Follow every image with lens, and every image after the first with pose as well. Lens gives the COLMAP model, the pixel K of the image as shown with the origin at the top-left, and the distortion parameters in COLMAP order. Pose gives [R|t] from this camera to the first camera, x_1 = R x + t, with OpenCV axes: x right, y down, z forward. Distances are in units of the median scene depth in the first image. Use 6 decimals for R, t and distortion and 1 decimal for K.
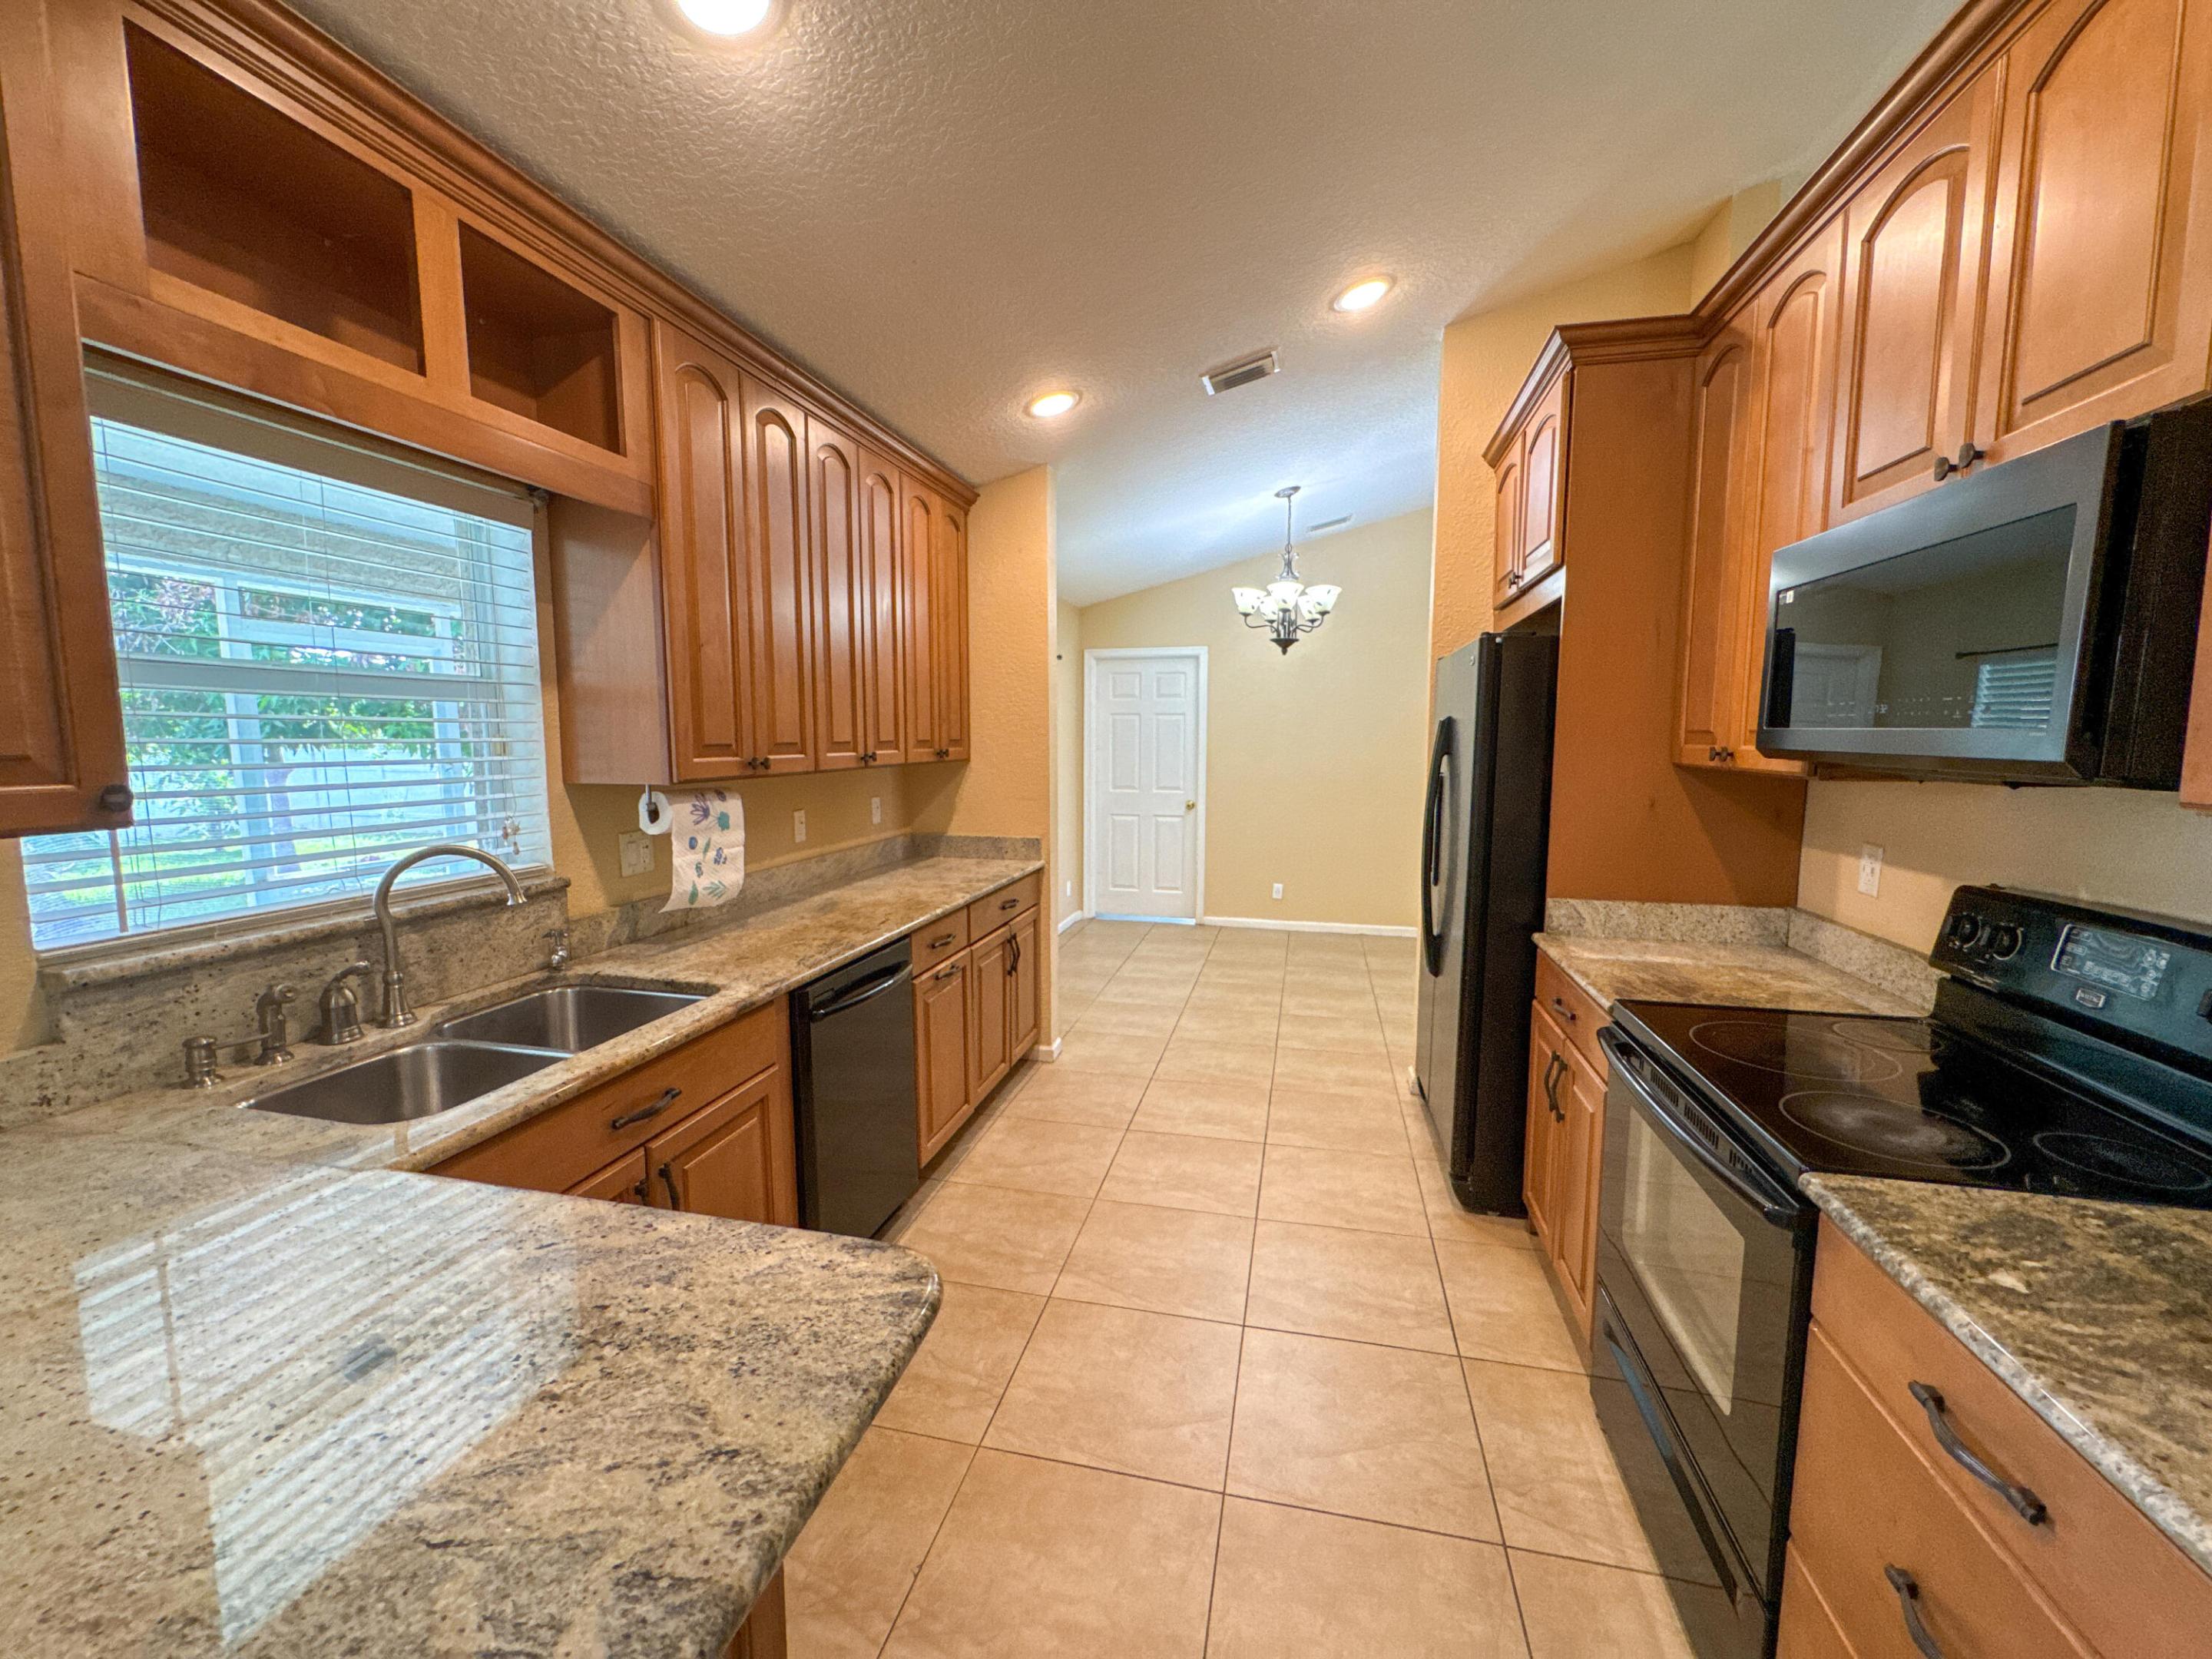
lens RADIAL K [[888.3, 0, 1101.1], [0, 888.3, 825.3], [0, 0, 1]] dist [-0.002476, 0.000791]
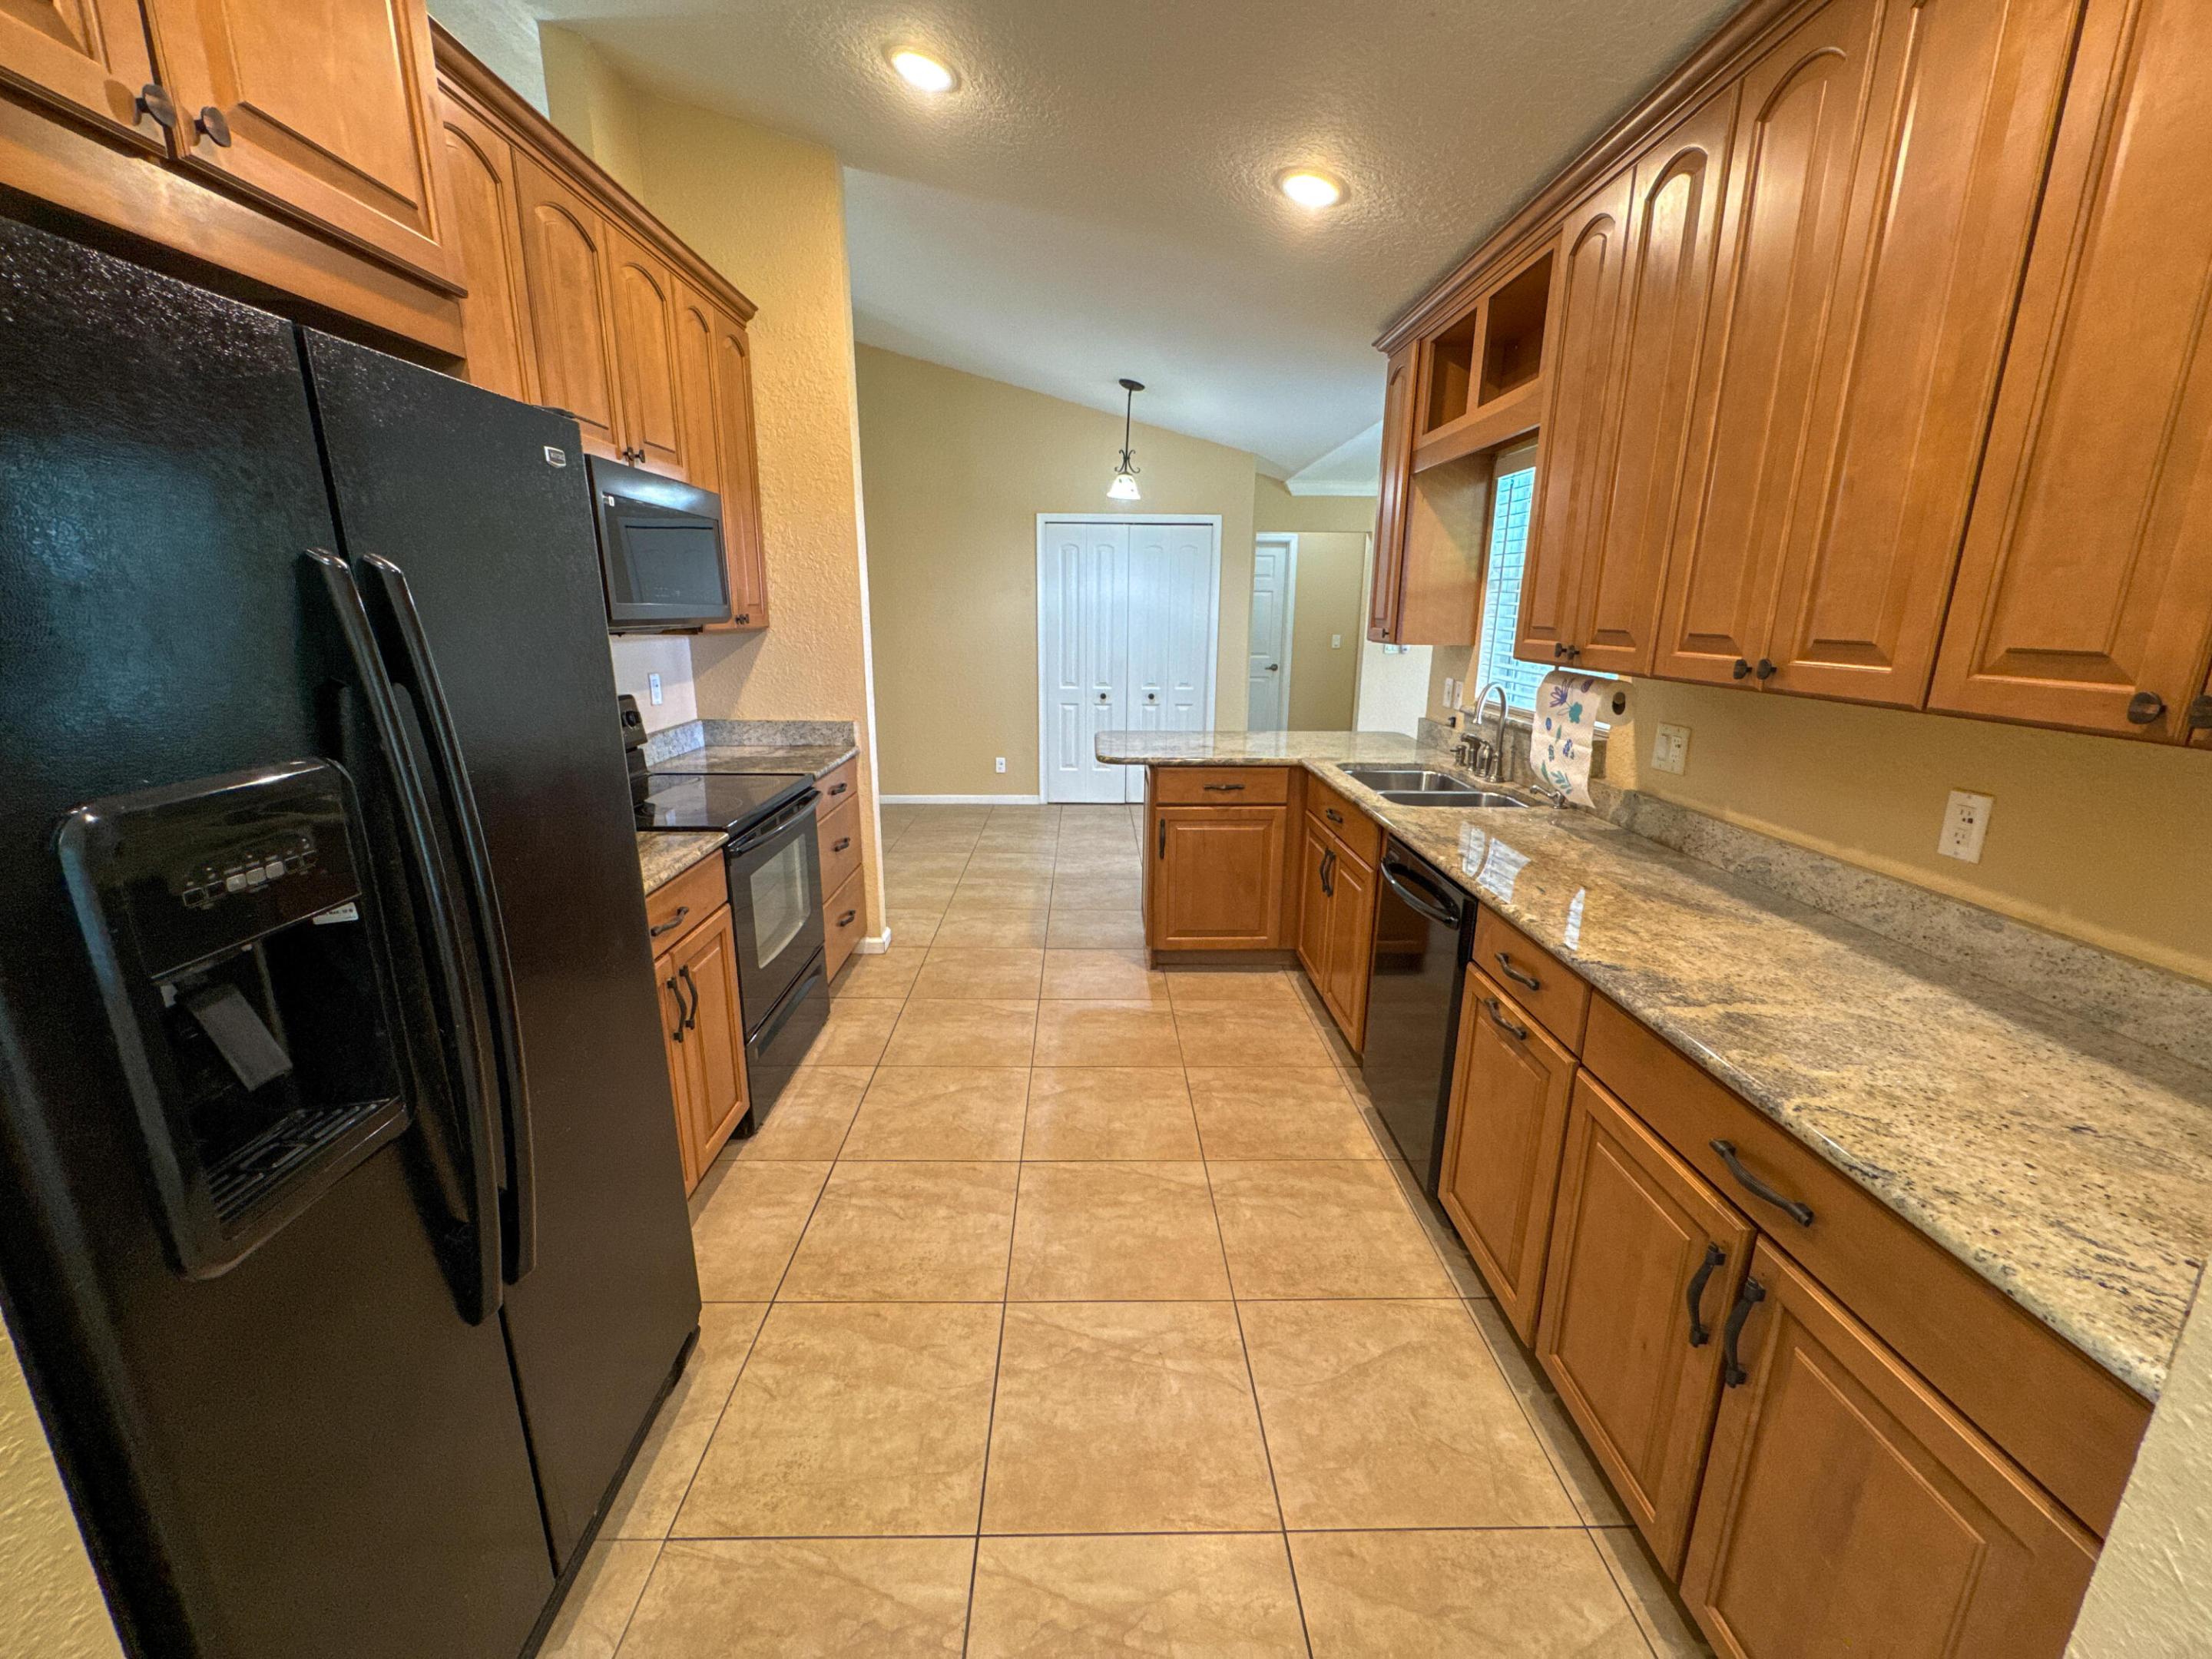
lens RADIAL K [[888.3, 0, 1101.1], [0, 888.3, 825.3], [0, 0, 1]] dist [-0.002476, 0.000791]
pose [[-0.966978, 0.057285, -0.248339, 0.293063], [-0.031485, 0.940098, 0.339447, -0.194720], [0.252909, 0.336057, -0.907250, 1.768532]]
